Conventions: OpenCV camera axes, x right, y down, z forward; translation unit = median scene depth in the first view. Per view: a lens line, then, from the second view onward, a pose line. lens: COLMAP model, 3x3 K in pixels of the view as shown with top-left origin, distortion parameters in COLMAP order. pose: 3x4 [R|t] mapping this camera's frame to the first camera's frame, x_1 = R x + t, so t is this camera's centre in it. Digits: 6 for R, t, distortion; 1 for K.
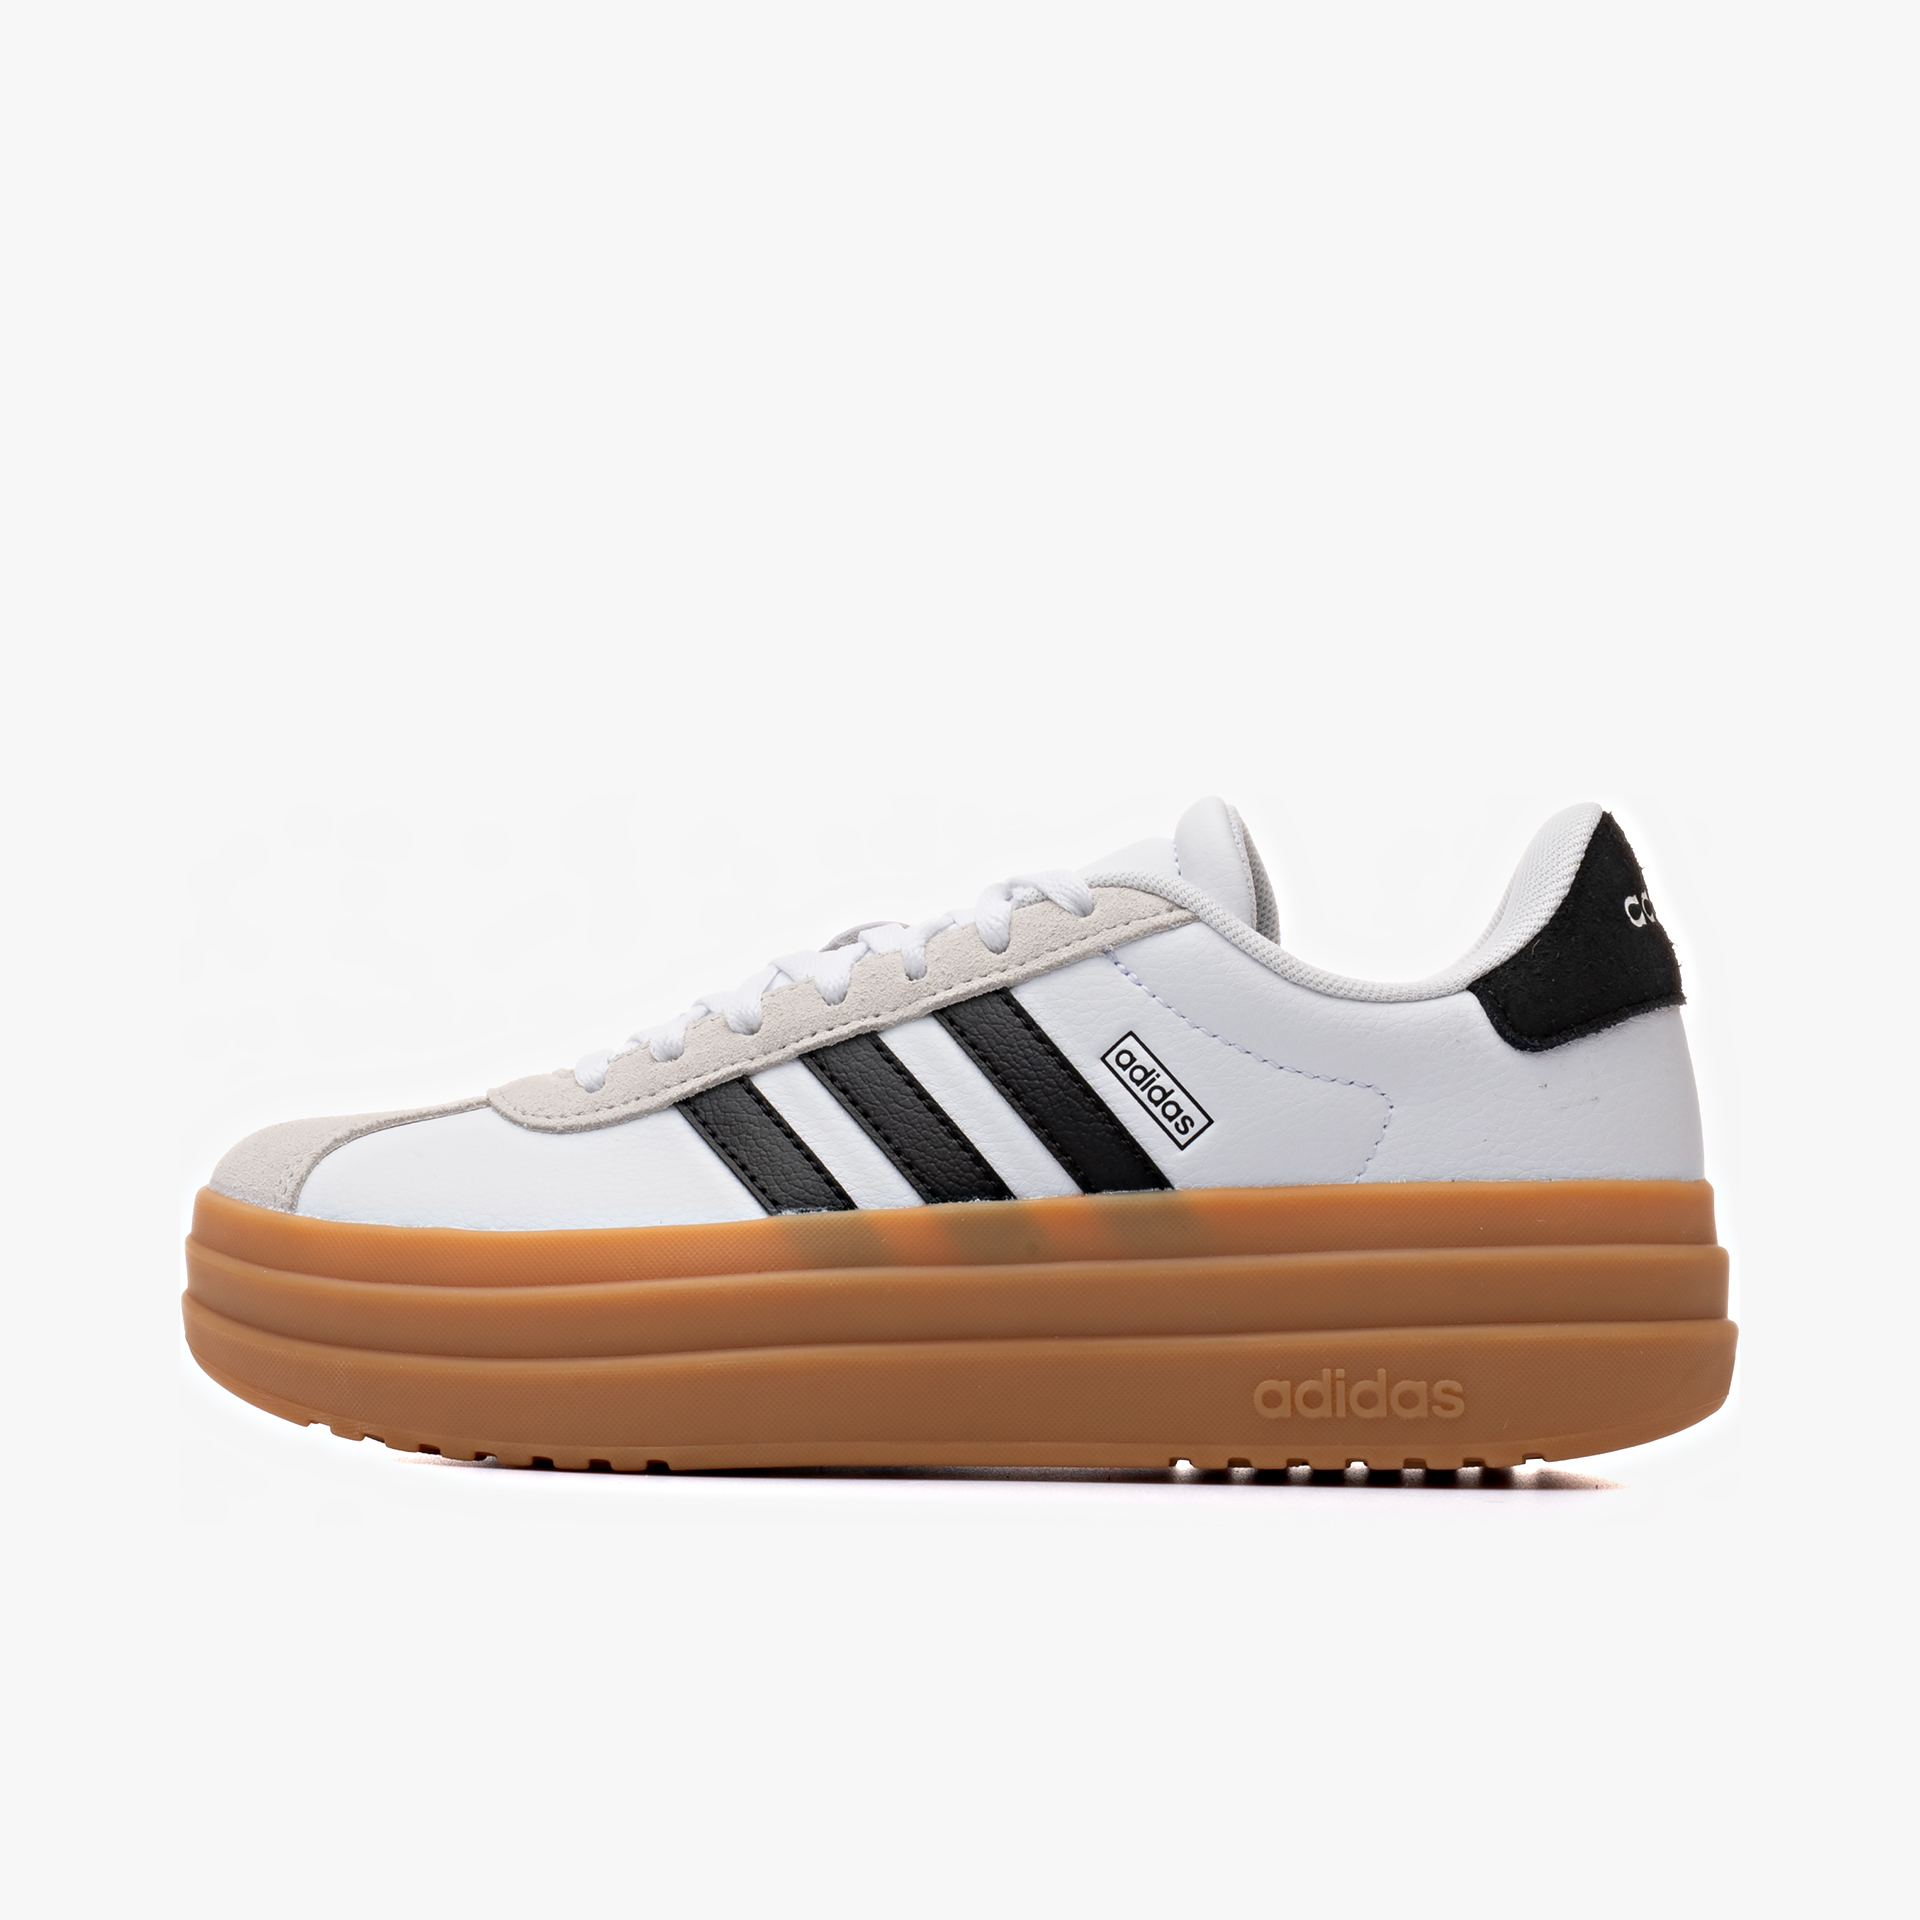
lens RADIAL K [[5250.1, 0, 960.3], [0, 5250.1, 956.4], [0, 0, 1]] dist [-0.018215, 0.000000]
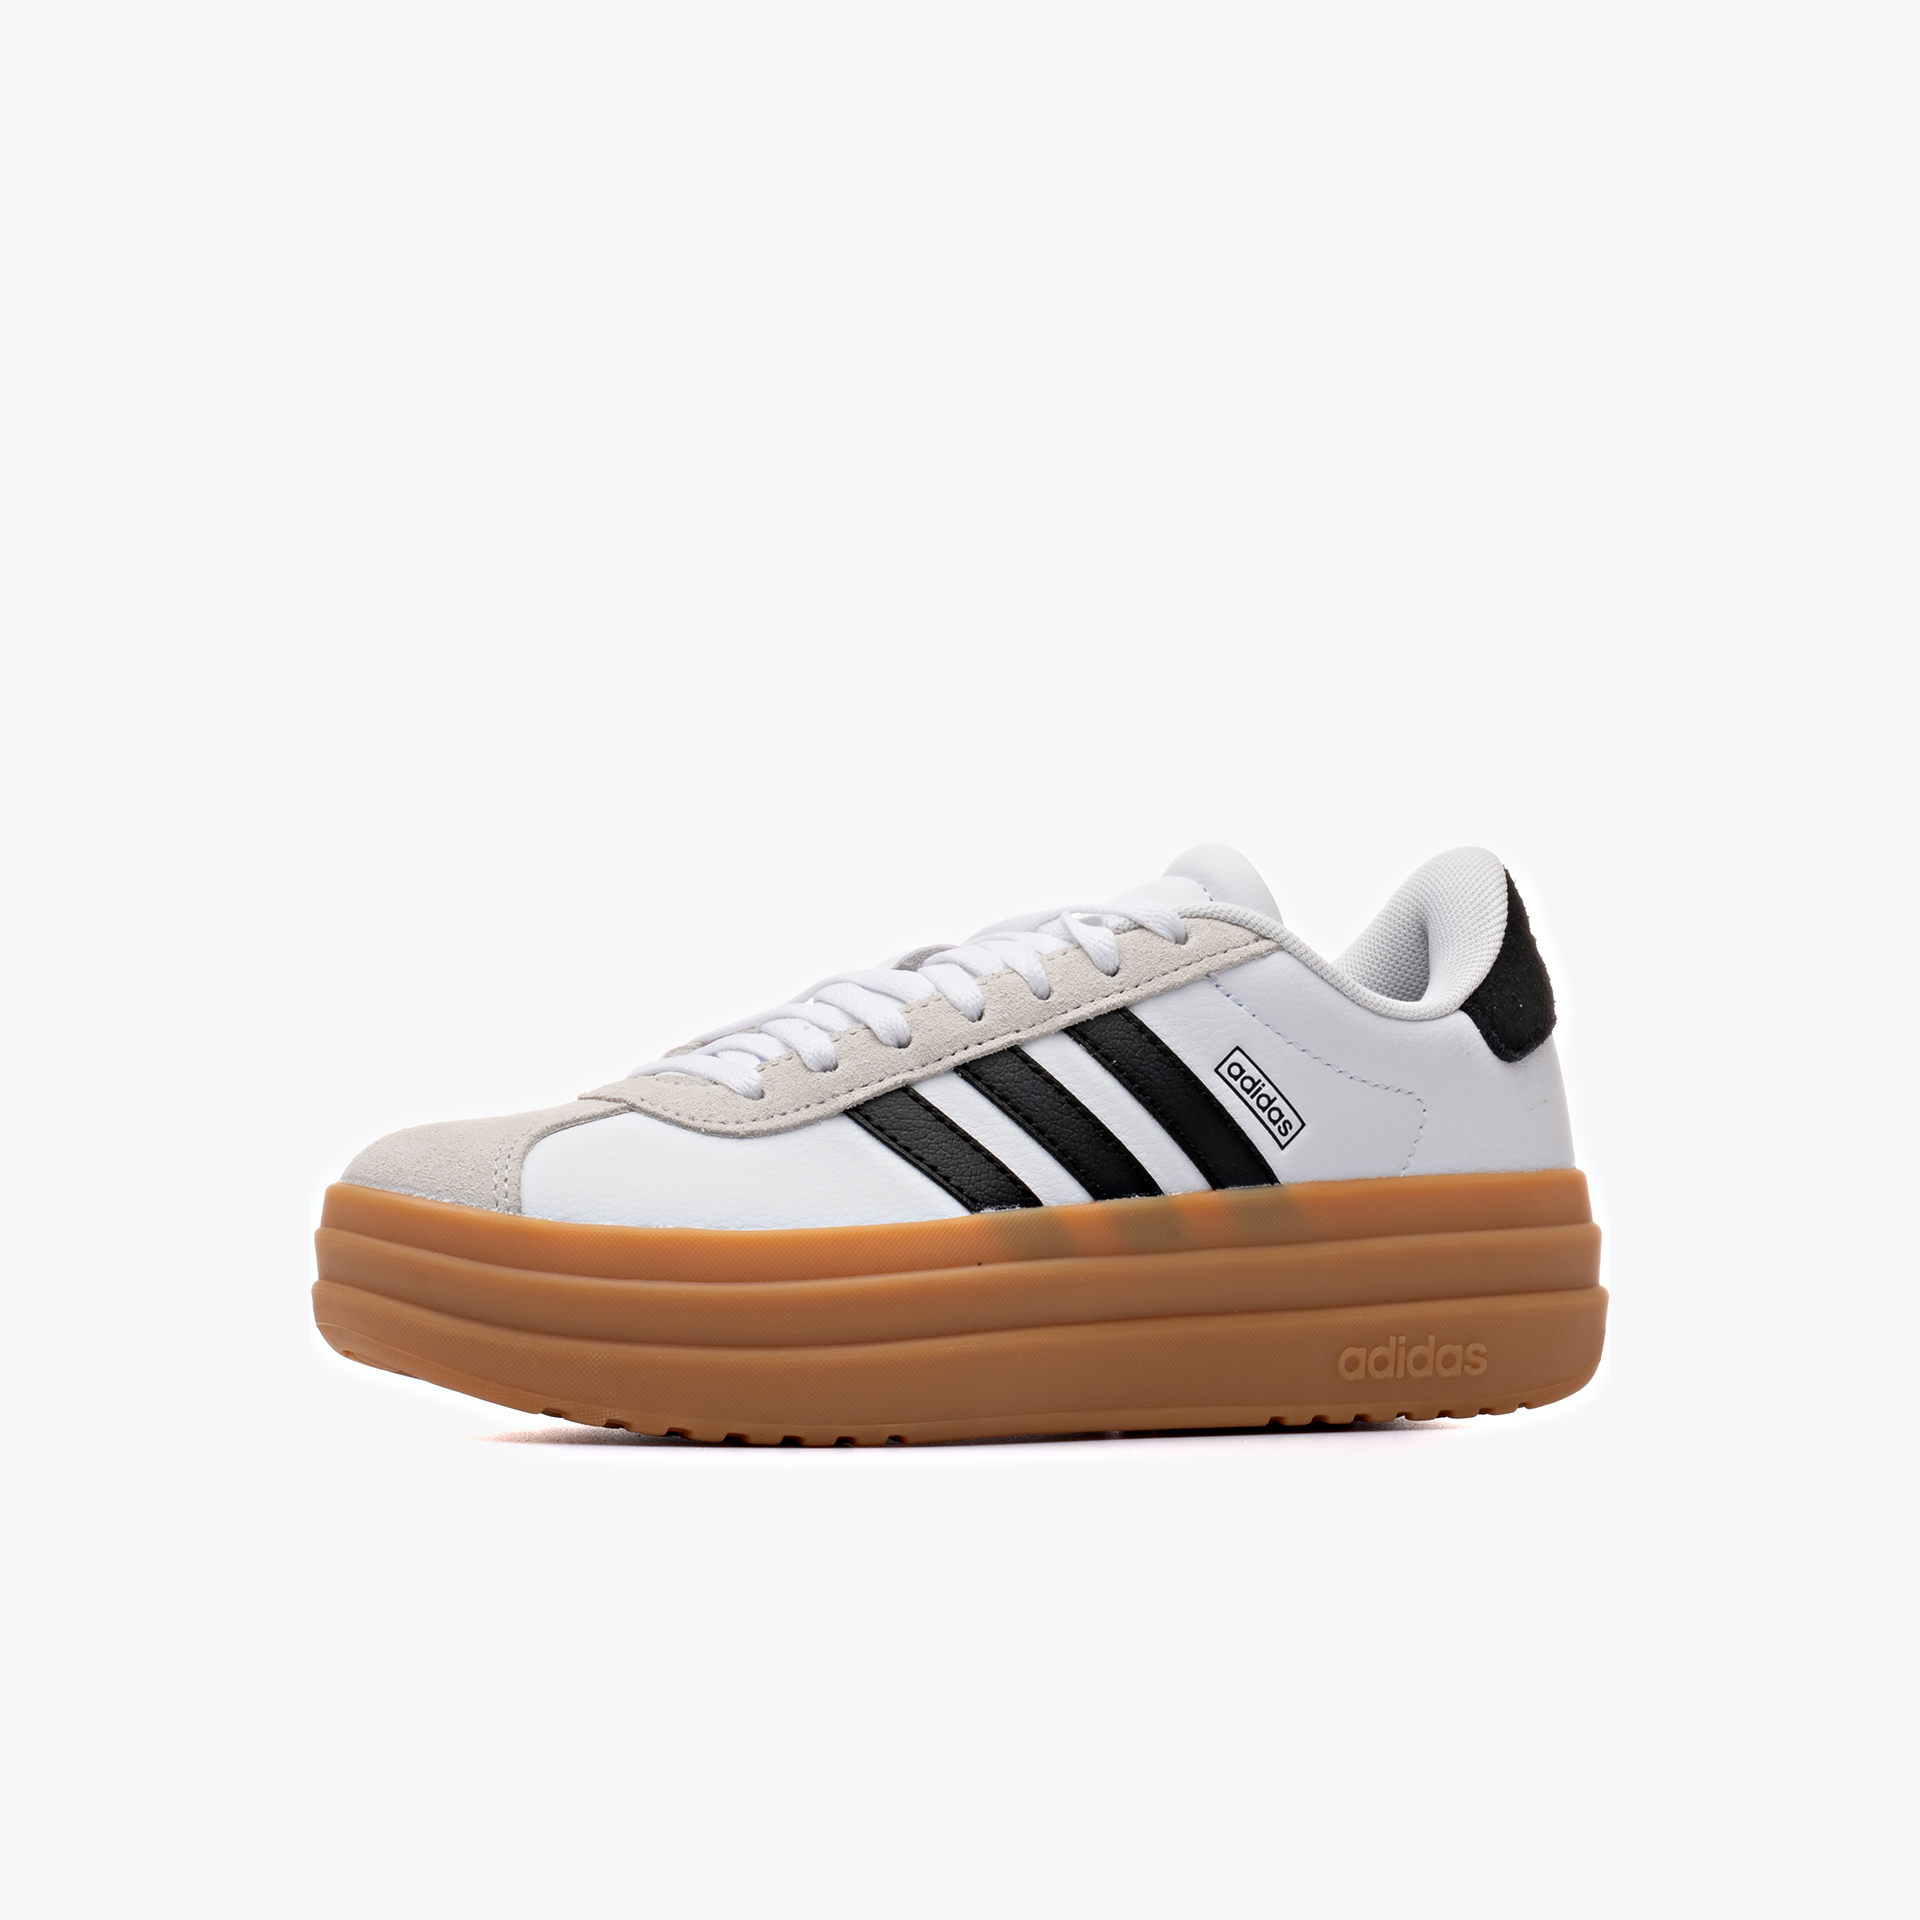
lens RADIAL K [[5250.1, 0, 960.1], [0, 5250.1, 963.7], [0, 0, 1]] dist [-0.018215, 0.000000]
pose [[0.889627, 0.006442, 0.456642, -0.543435], [-0.016522, 0.999700, 0.018085, -0.023438], [-0.456389, -0.023633, 0.889467, 0.009950]]
